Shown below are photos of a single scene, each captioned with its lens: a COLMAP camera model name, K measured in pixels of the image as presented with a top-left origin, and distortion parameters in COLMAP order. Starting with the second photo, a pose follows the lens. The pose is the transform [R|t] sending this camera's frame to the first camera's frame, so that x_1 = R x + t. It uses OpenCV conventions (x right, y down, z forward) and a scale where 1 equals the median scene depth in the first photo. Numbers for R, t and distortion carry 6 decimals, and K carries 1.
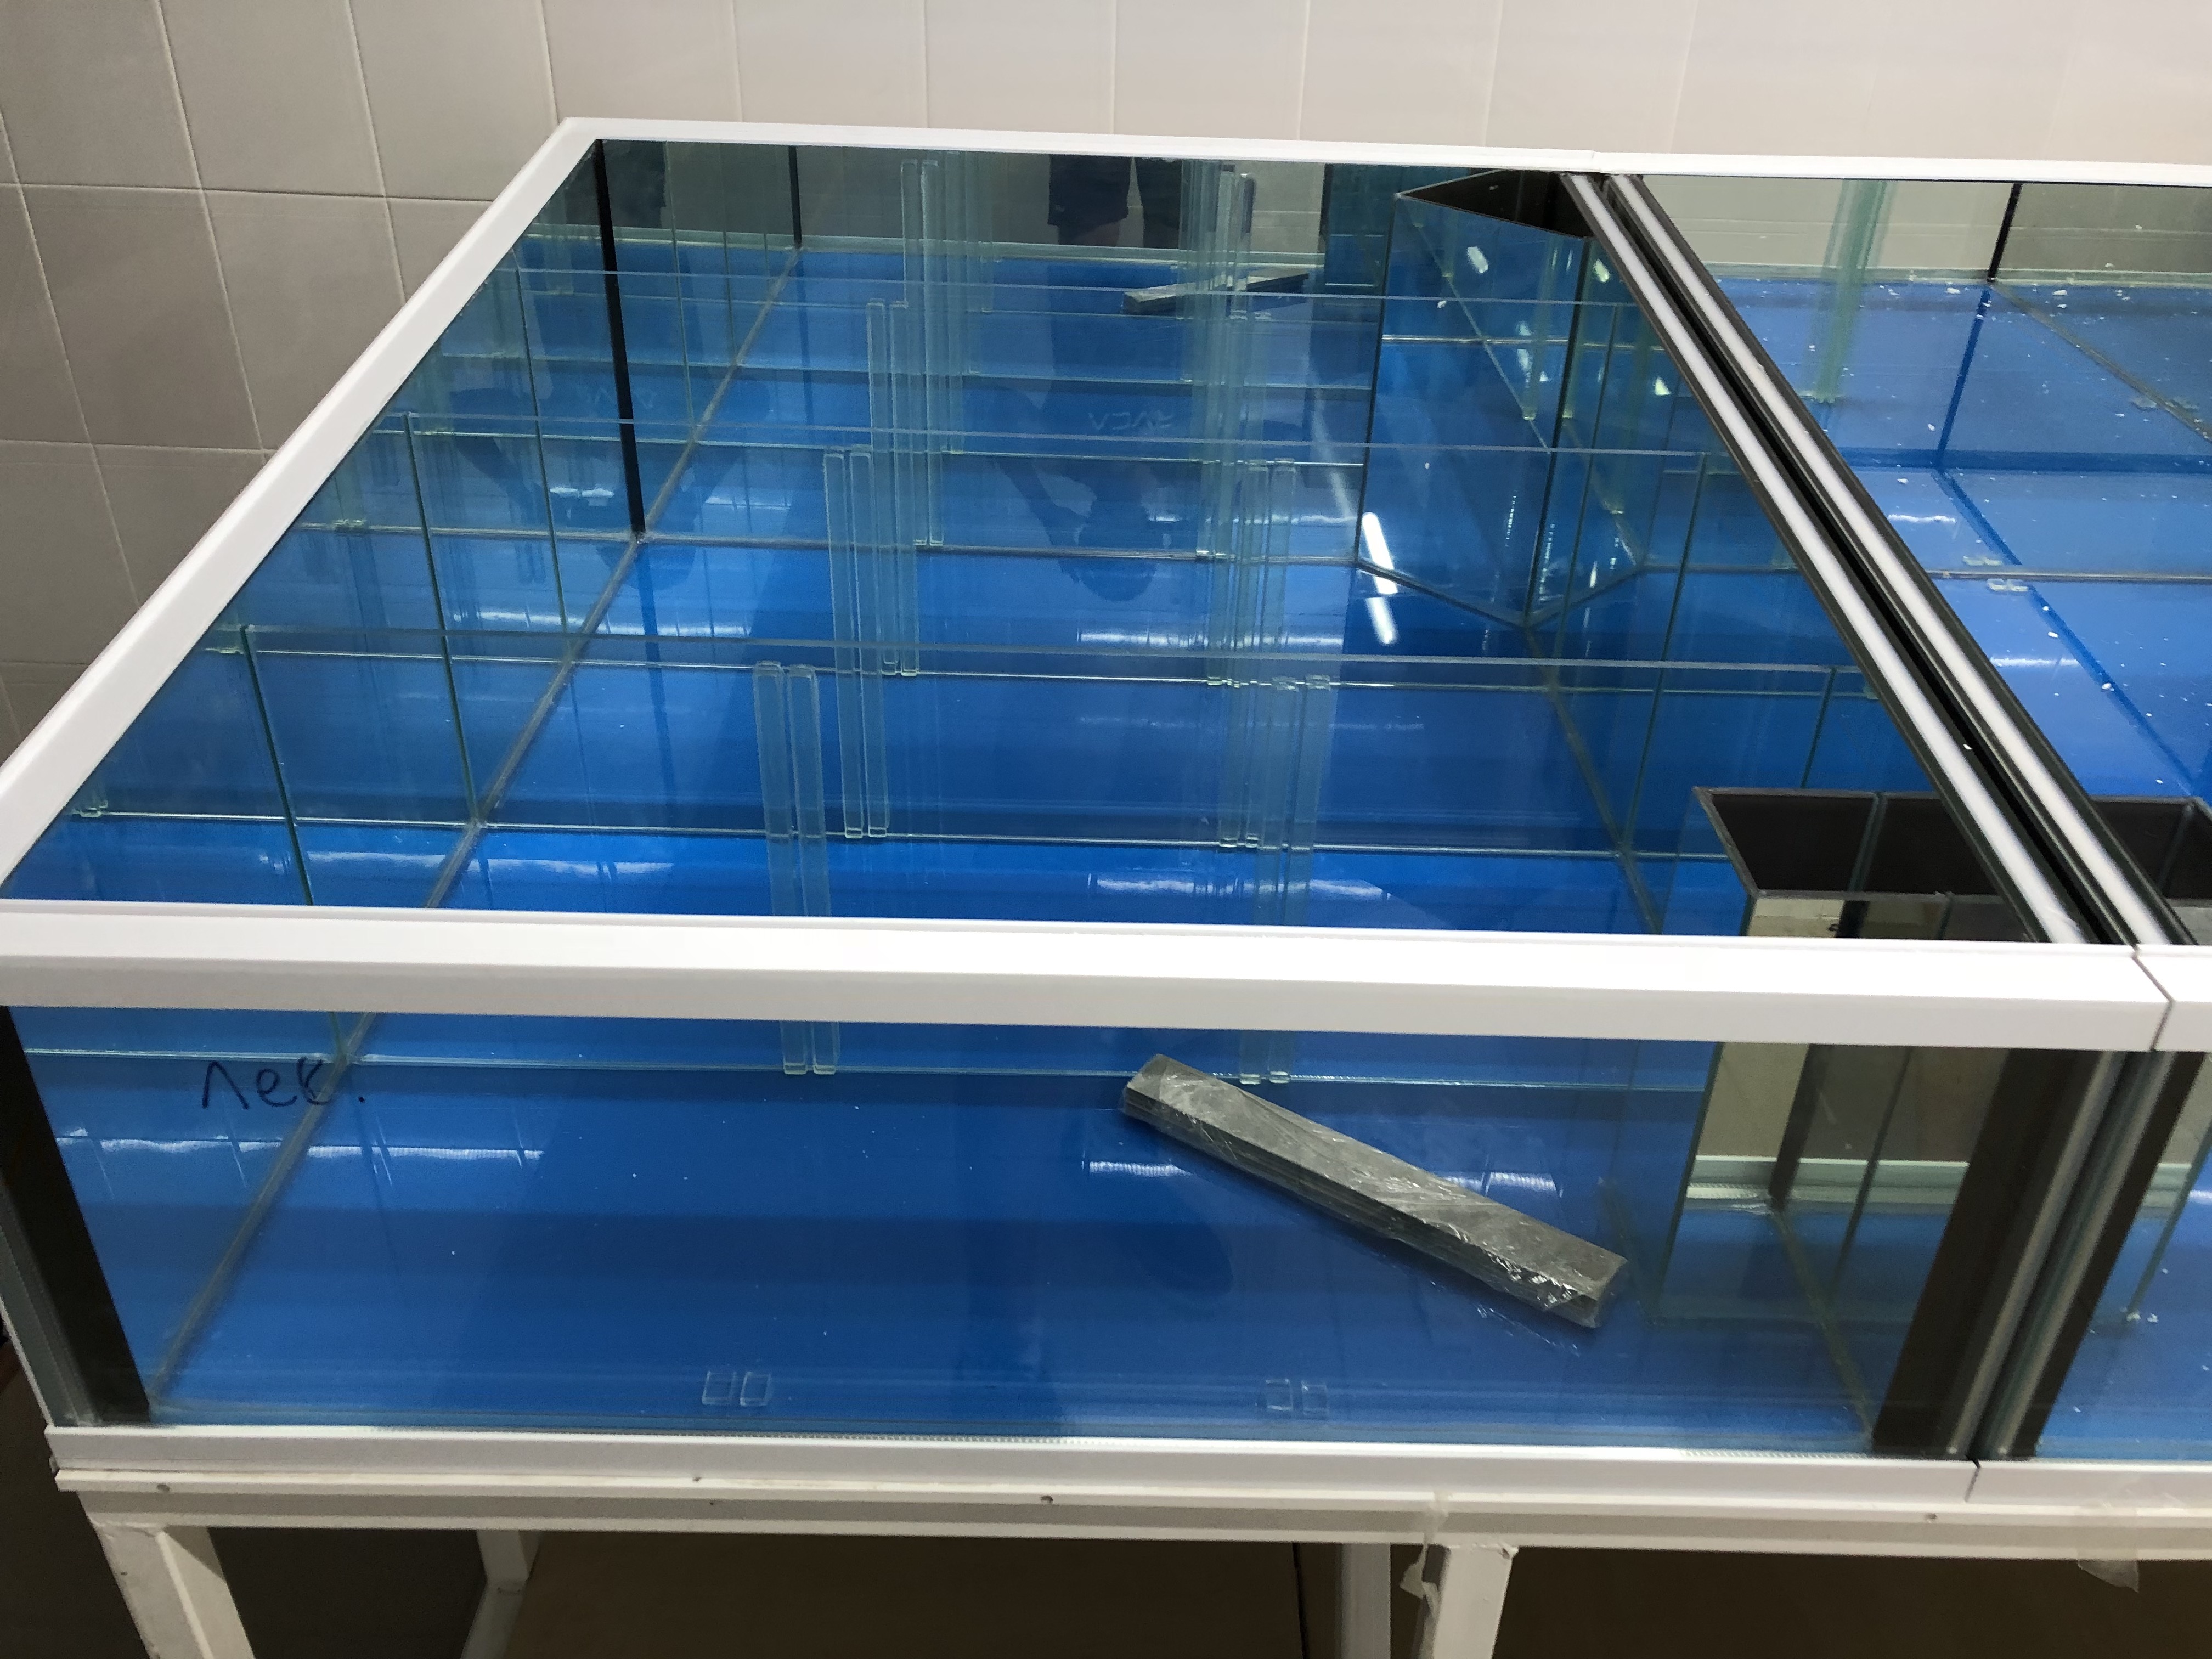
lens RADIAL K [[1815.9, 0, 1109.2], [0, 1815.9, 777.6], [0, 0, 1]] dist [0.000659, 0.000201]
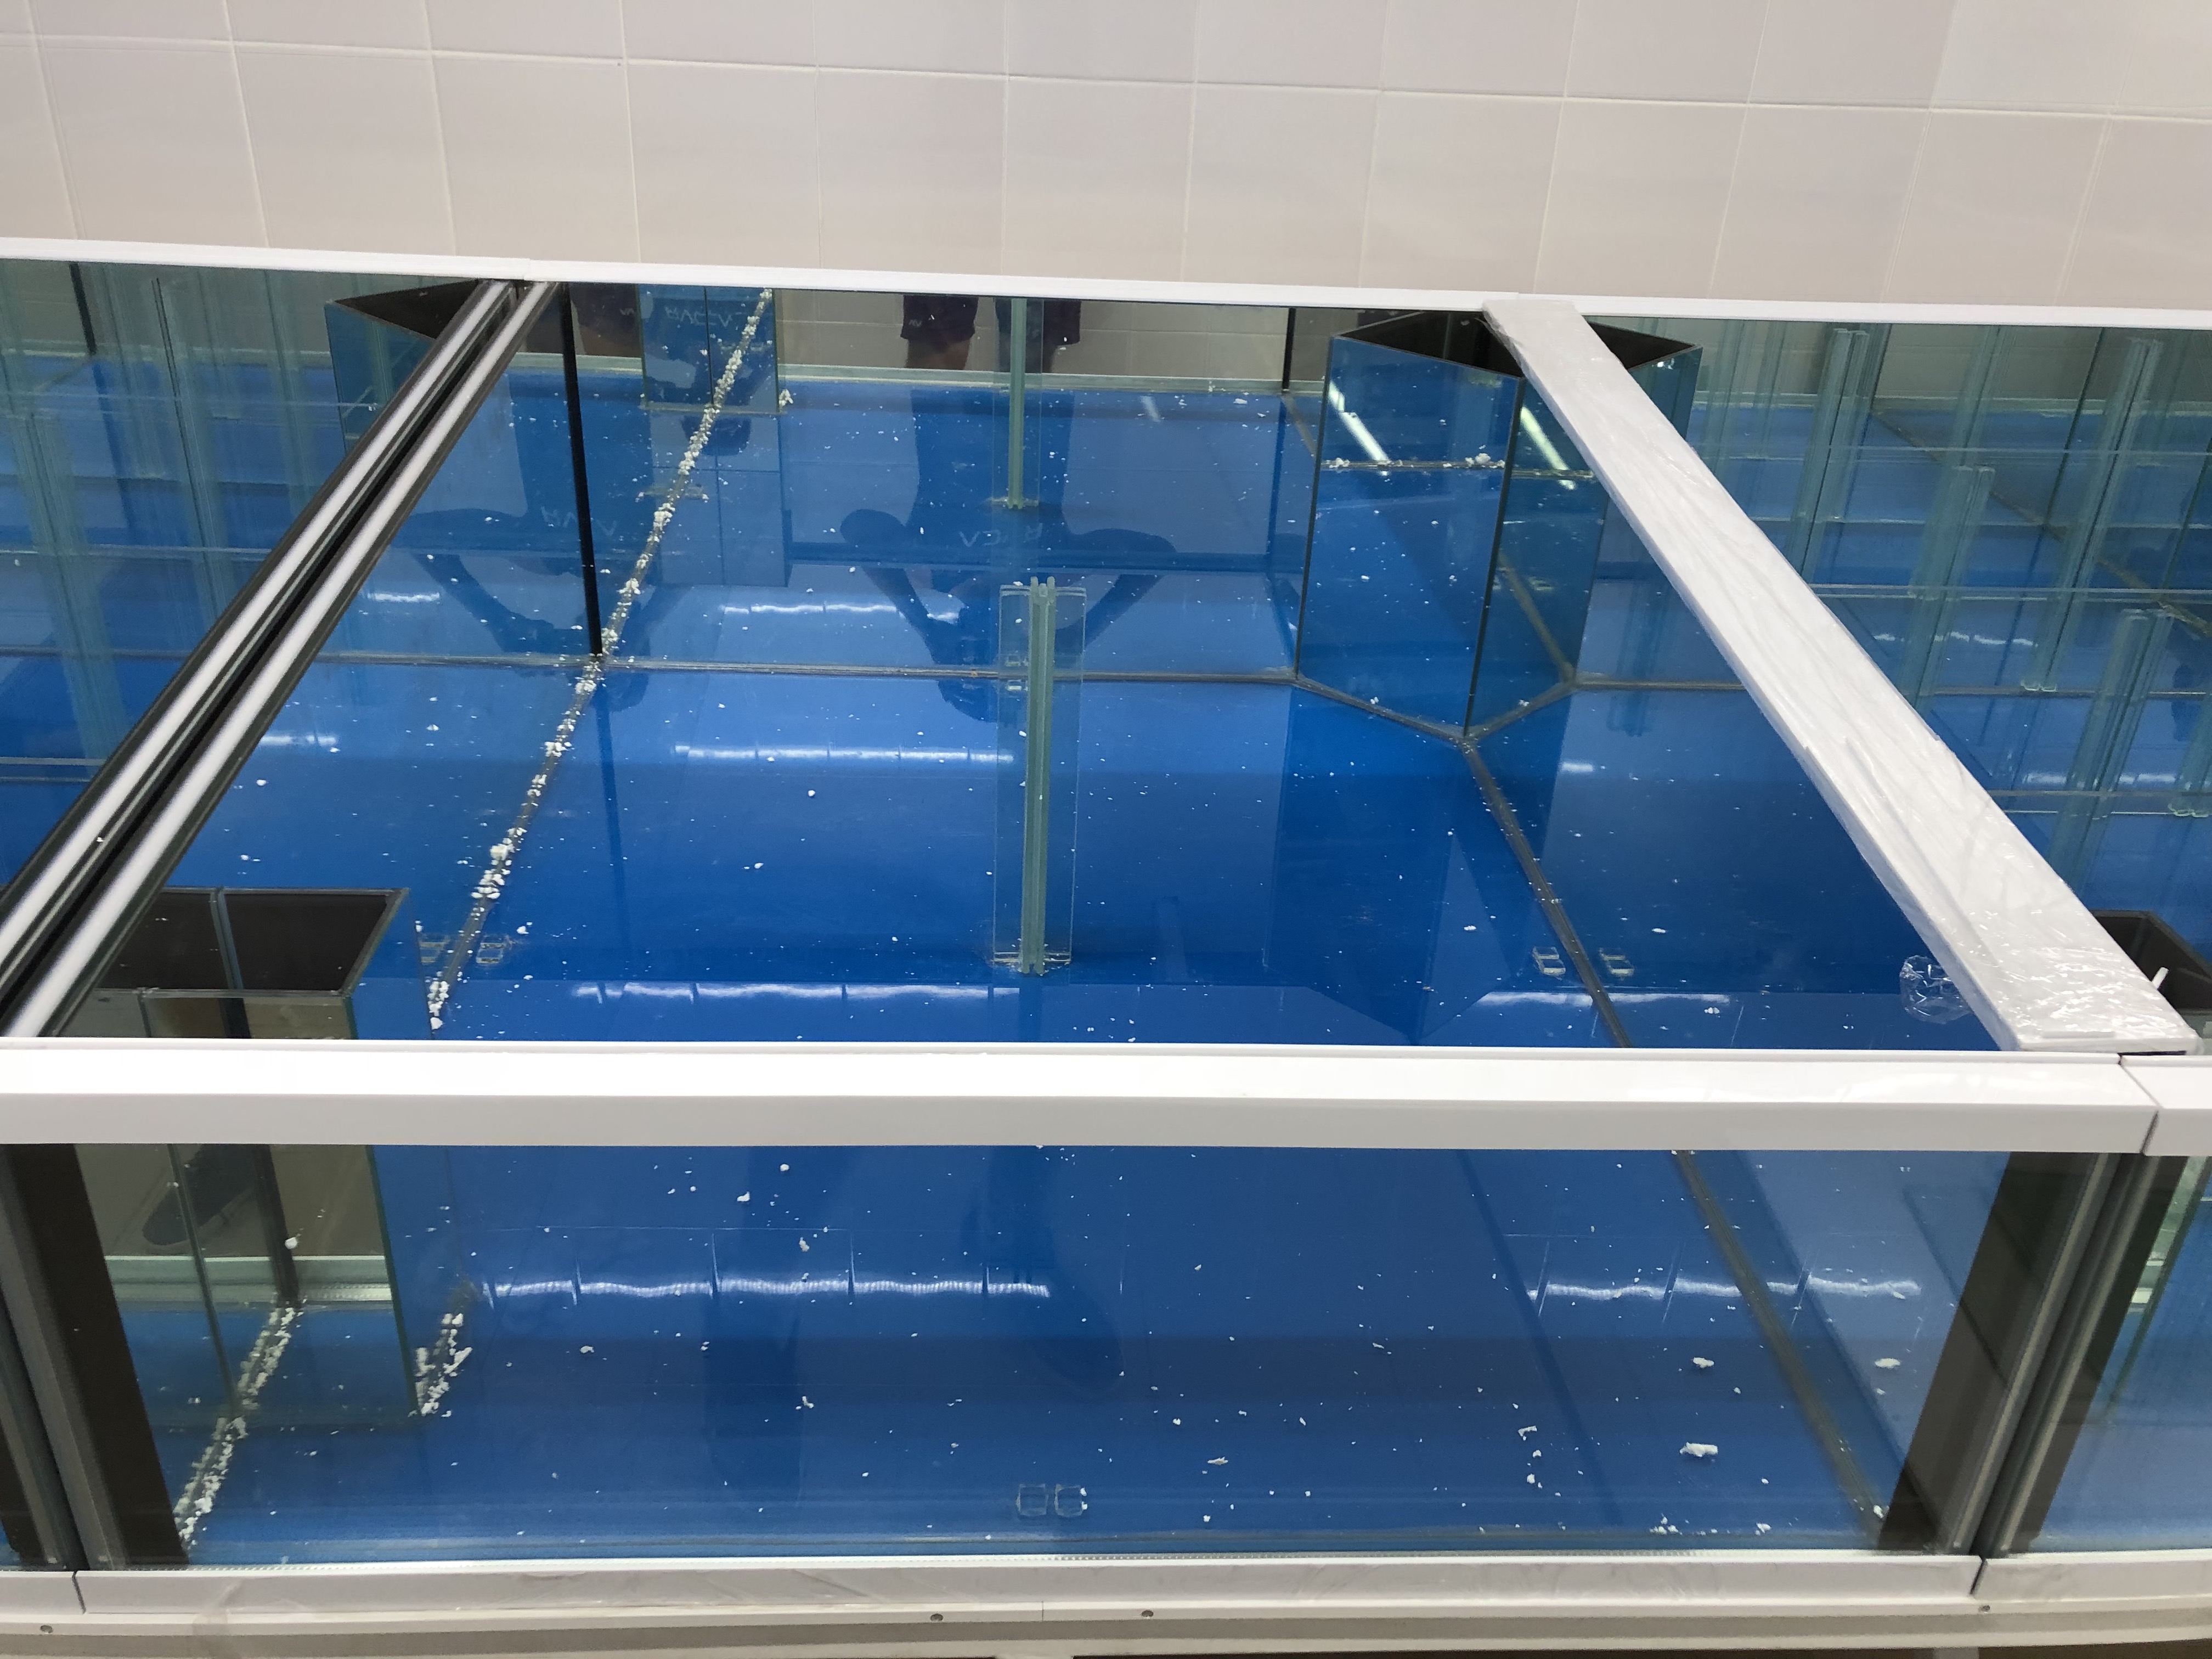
lens RADIAL K [[1794.2, 0, 1106.0], [0, 1794.2, 829.5], [0, 0, 1]] dist [0.001461, -0.003557]
pose [[0.999048, -0.011882, 0.041975, 0.796013], [0.013329, 0.999321, -0.034357, 0.015642], [-0.041538, 0.034883, 0.998528, 0.001758]]
